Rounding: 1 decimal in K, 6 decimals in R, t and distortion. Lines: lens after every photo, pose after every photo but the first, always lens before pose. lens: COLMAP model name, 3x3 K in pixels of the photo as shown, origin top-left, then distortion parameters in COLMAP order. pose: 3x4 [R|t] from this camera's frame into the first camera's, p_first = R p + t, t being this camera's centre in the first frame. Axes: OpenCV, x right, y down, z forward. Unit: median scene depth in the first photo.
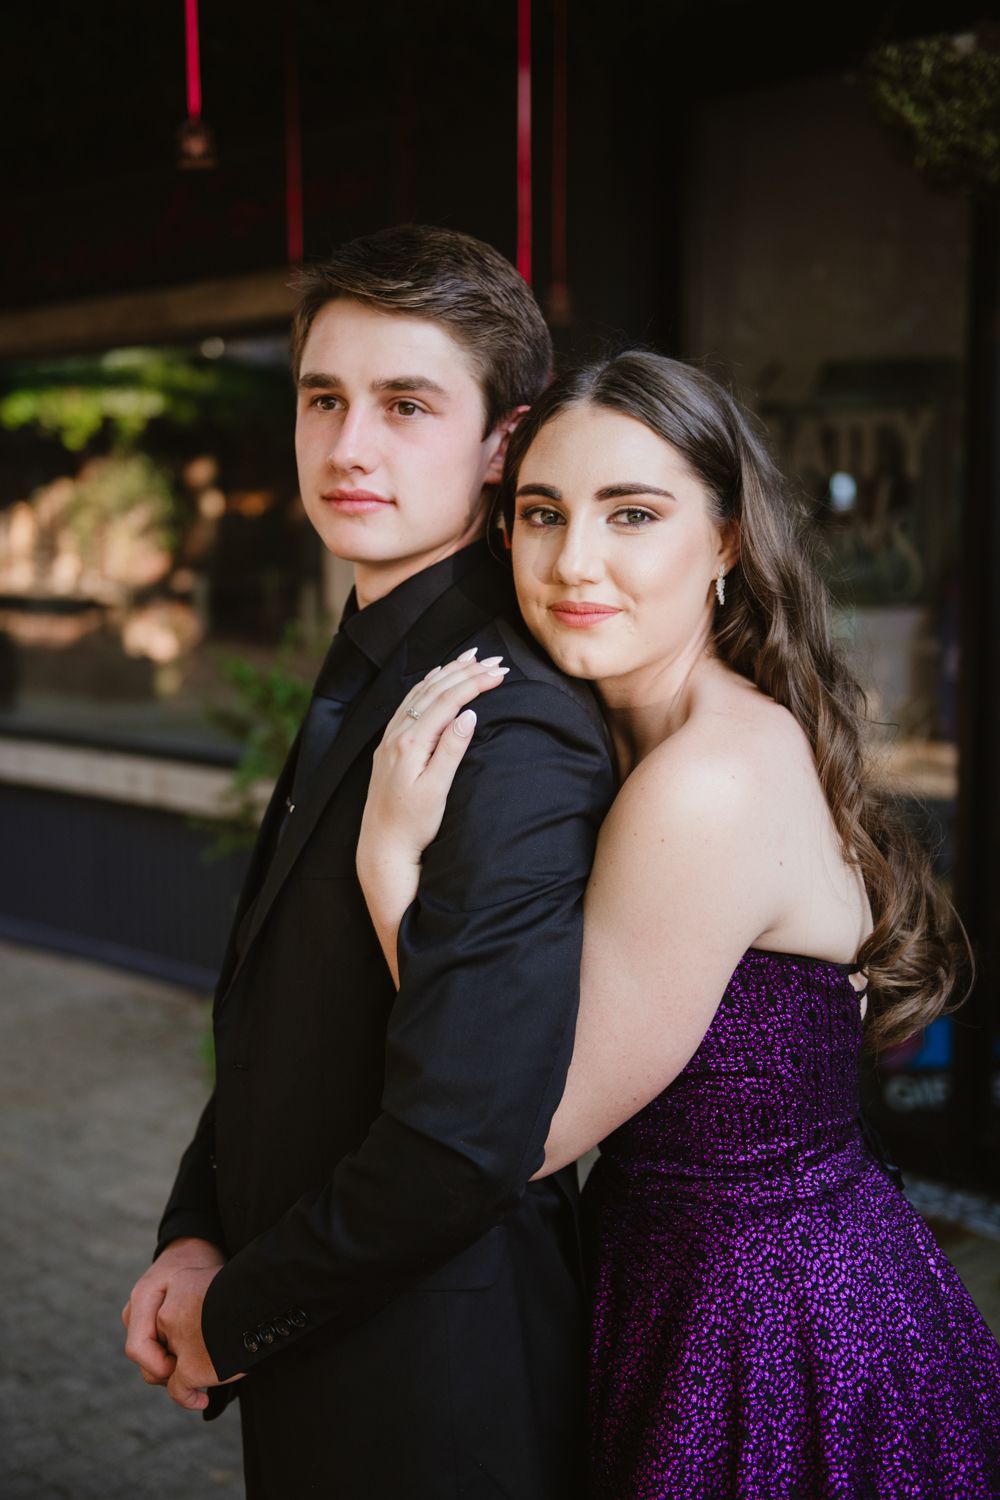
lens RADIAL K [[2016.1, 0, 461.0], [0, 2016.1, 756.0], [0, 0, 1]] dist [0.195836, 0.024352]
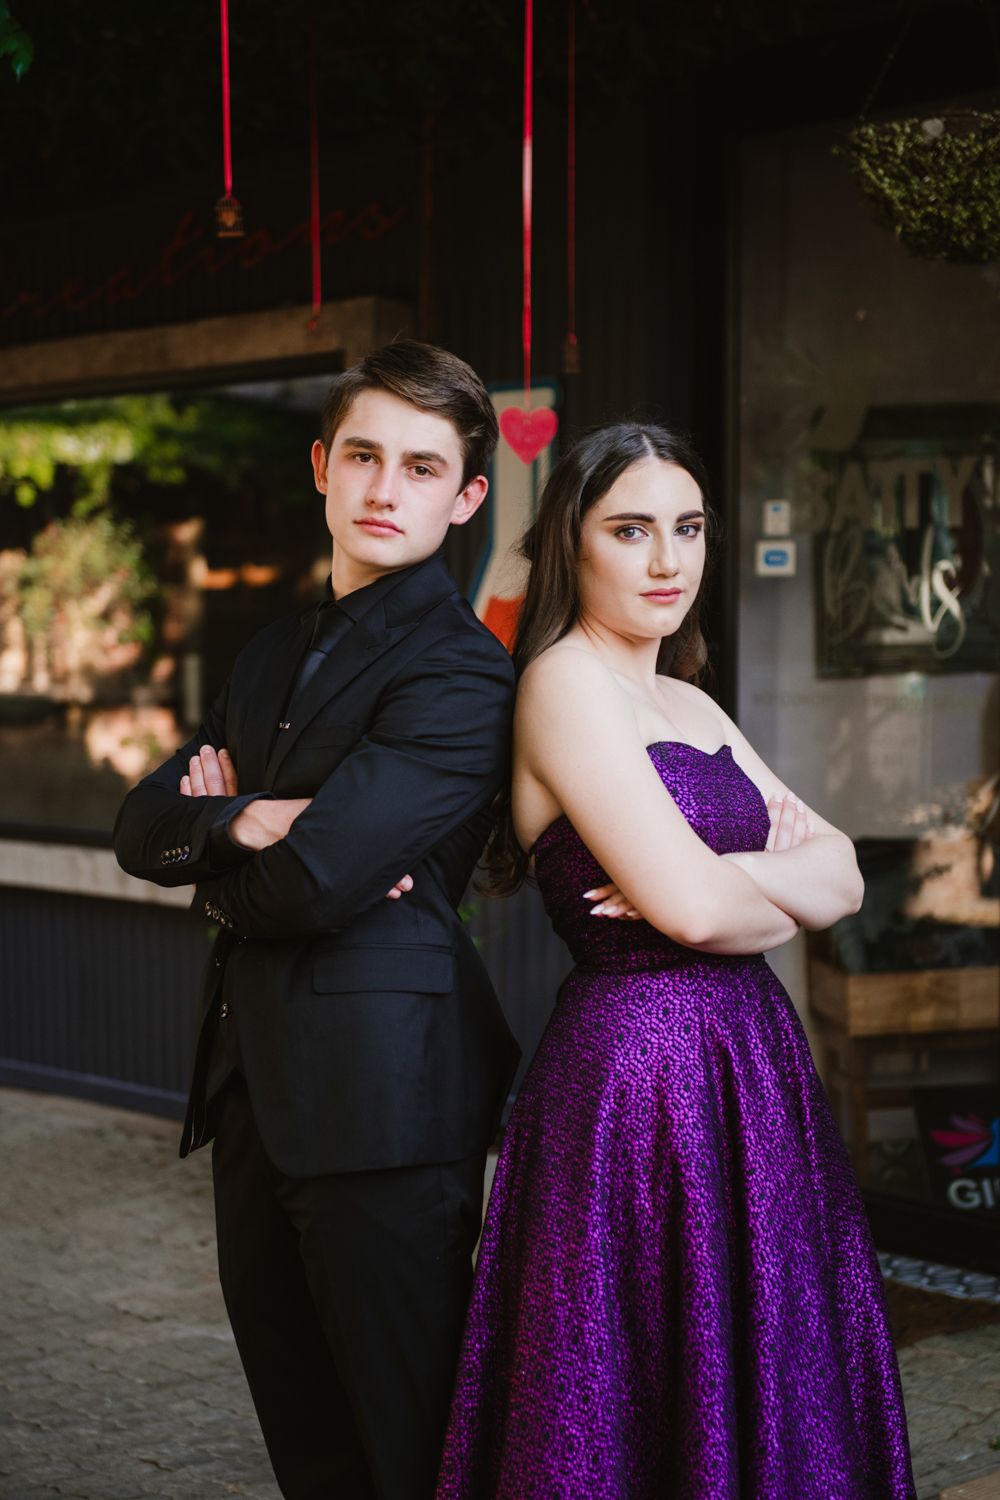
lens RADIAL K [[2704.1, 0, 500.0], [0, 2704.1, 750.0], [0, 0, 1]] dist [0.198337, -0.324650]
pose [[0.999971, 0.002395, -0.007246, 0.021989], [-0.002844, 0.998037, -0.062563, 0.062935], [0.007082, 0.062582, 0.998015, -0.350245]]
